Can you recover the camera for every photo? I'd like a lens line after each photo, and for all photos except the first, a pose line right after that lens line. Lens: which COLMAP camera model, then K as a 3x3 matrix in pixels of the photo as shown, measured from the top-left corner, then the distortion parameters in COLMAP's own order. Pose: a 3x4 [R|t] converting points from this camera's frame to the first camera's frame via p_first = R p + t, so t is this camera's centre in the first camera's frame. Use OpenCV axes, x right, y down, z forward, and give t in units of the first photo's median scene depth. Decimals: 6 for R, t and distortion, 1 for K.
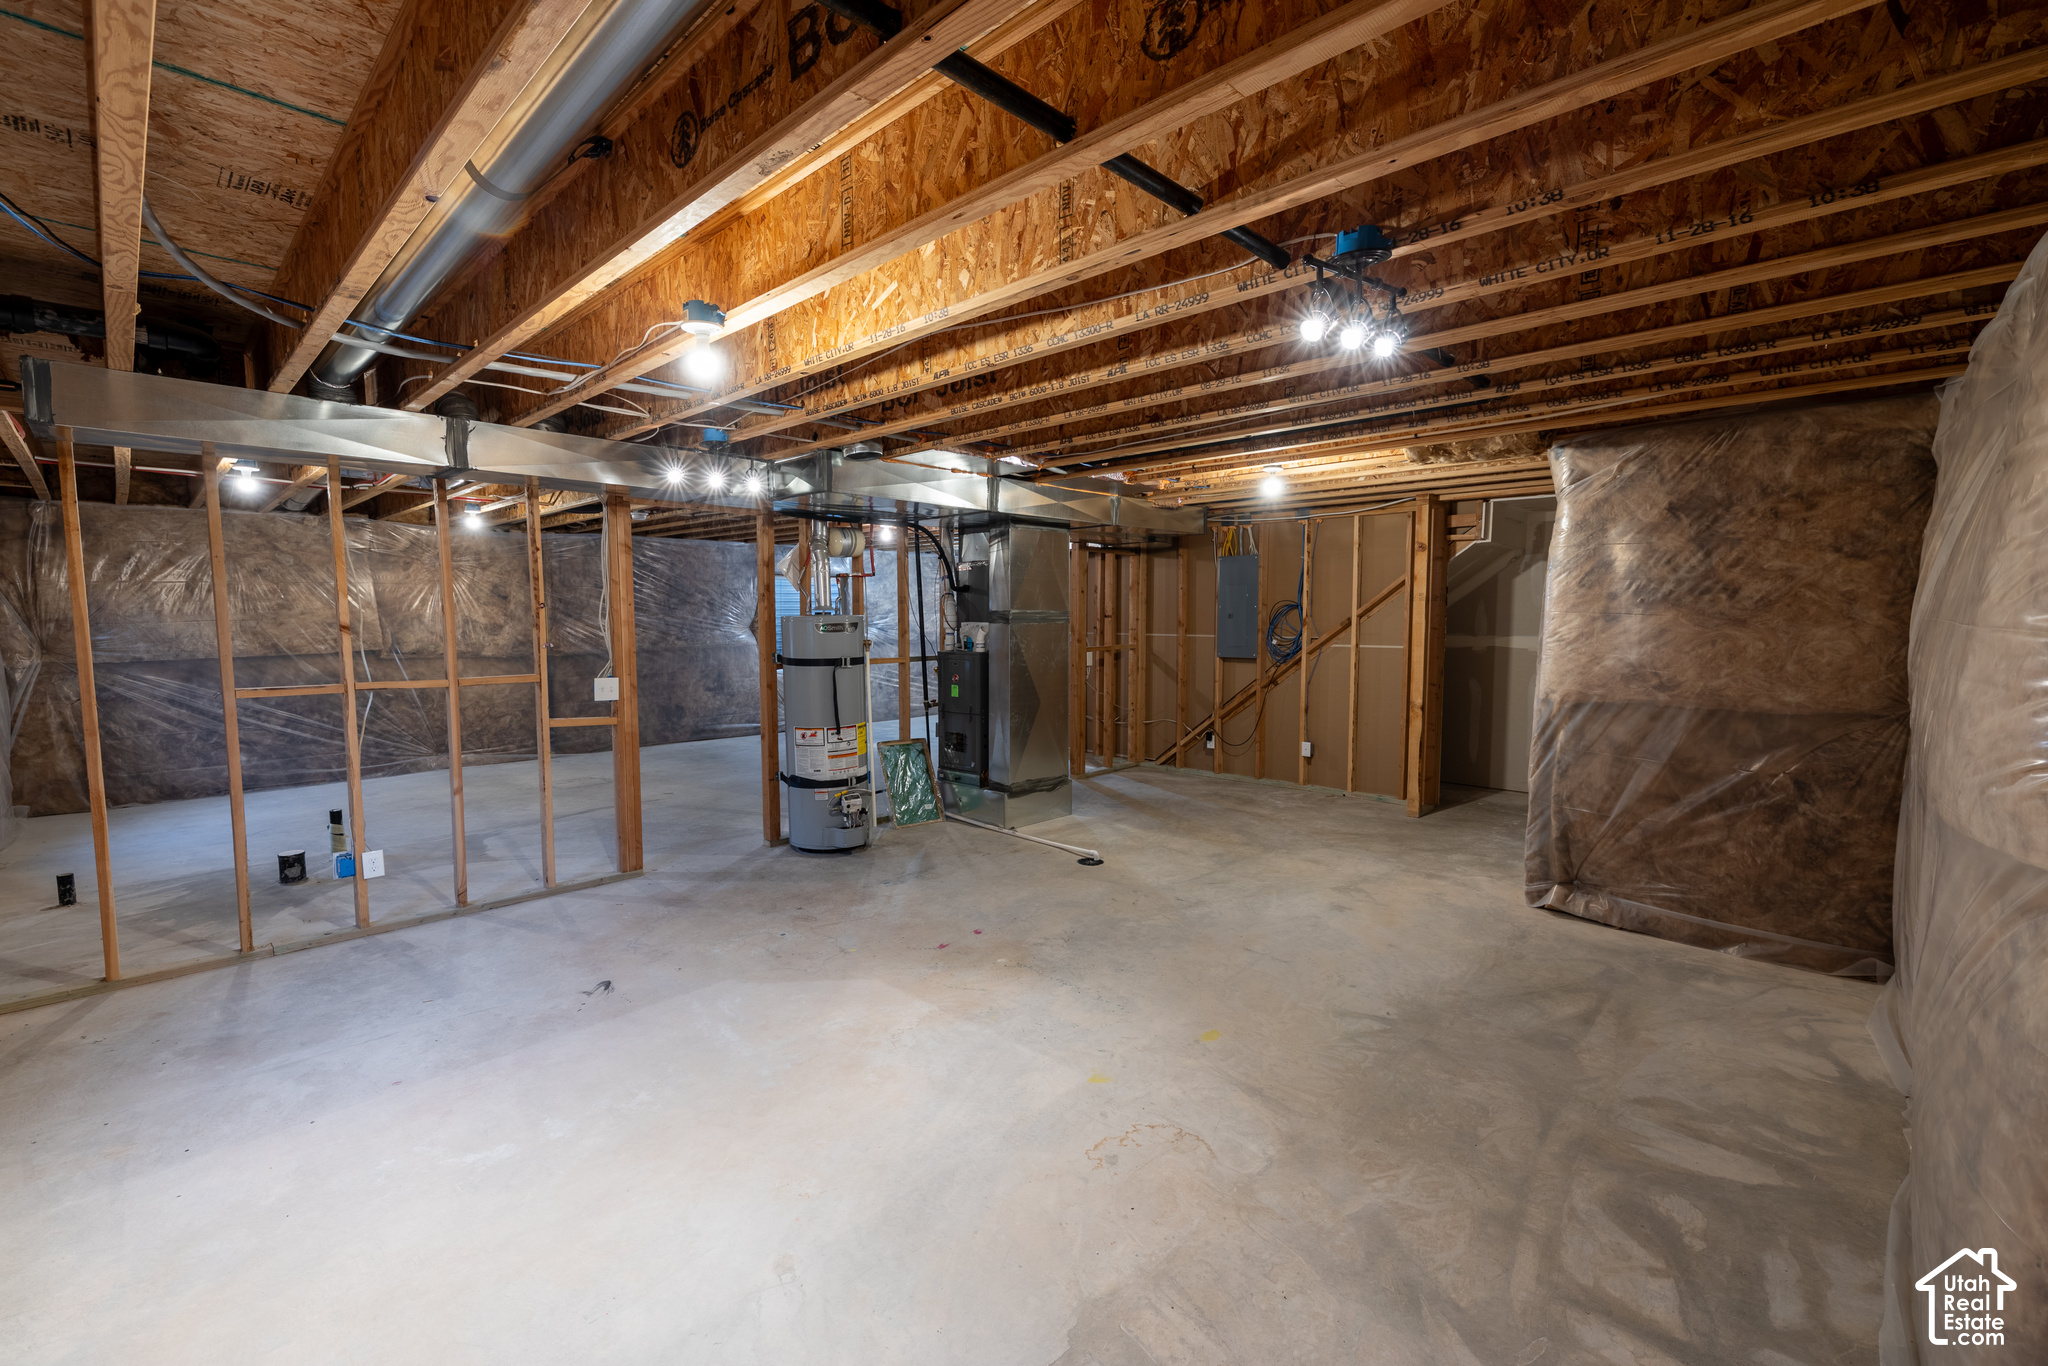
lens RADIAL K [[861.1, 0, 1015.2], [0, 861.1, 688.9], [0, 0, 1]] dist [0.000721, -0.000673]
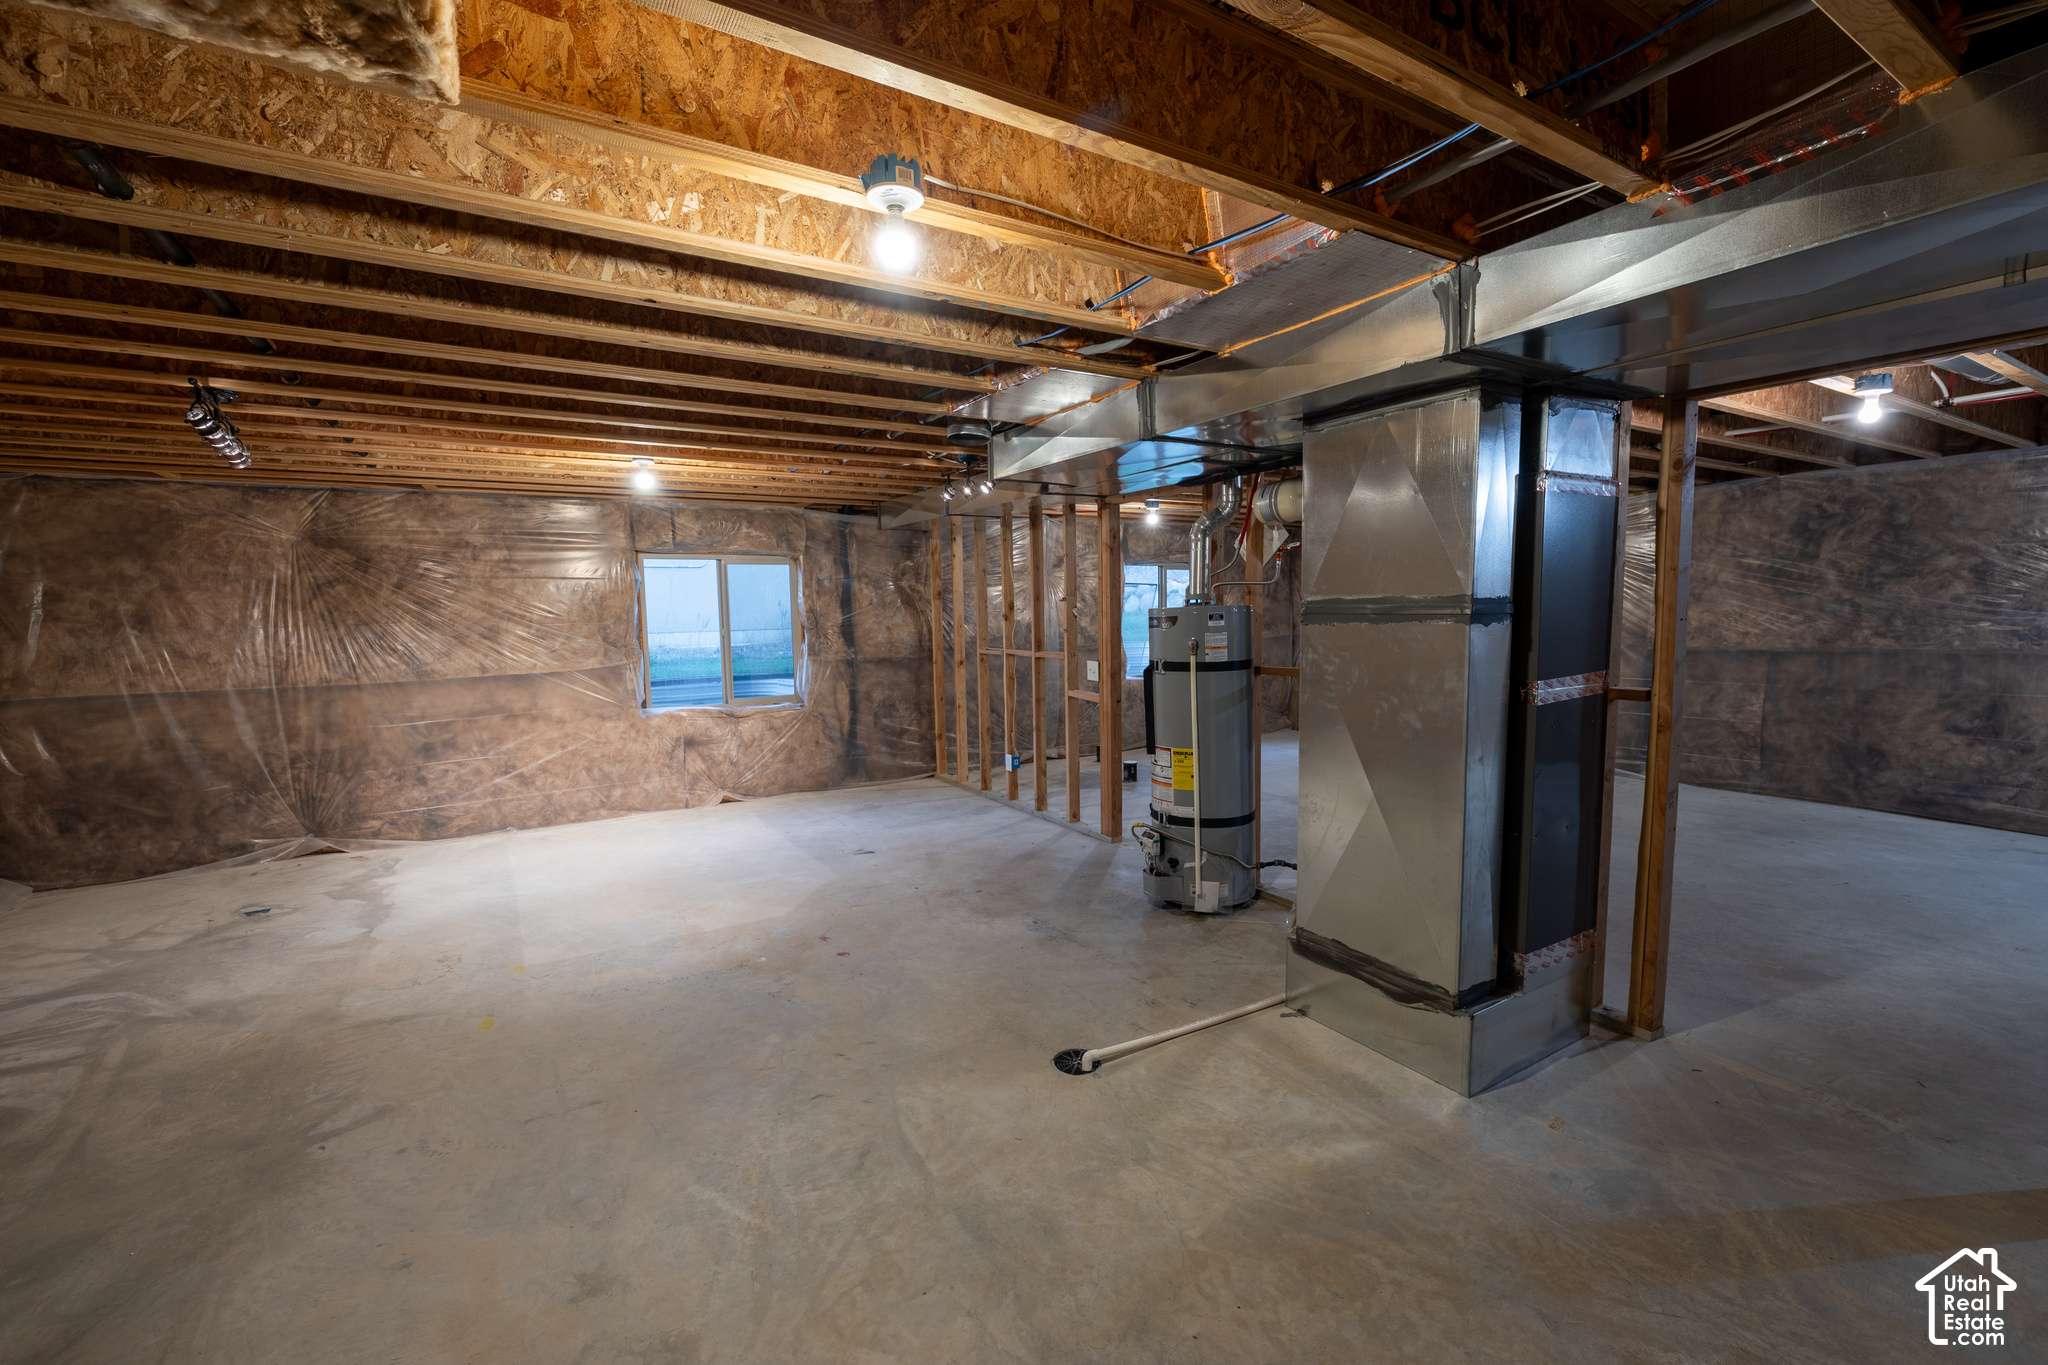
lens RADIAL K [[861.1, 0, 1016.9], [0, 861.1, 677.5], [0, 0, 1]] dist [0.000721, -0.000673]
pose [[-0.259601, 0.083211, -0.962124, 0.749131], [-0.067433, 0.992287, 0.104015, -0.116409], [0.963359, 0.091881, -0.251987, 1.347544]]
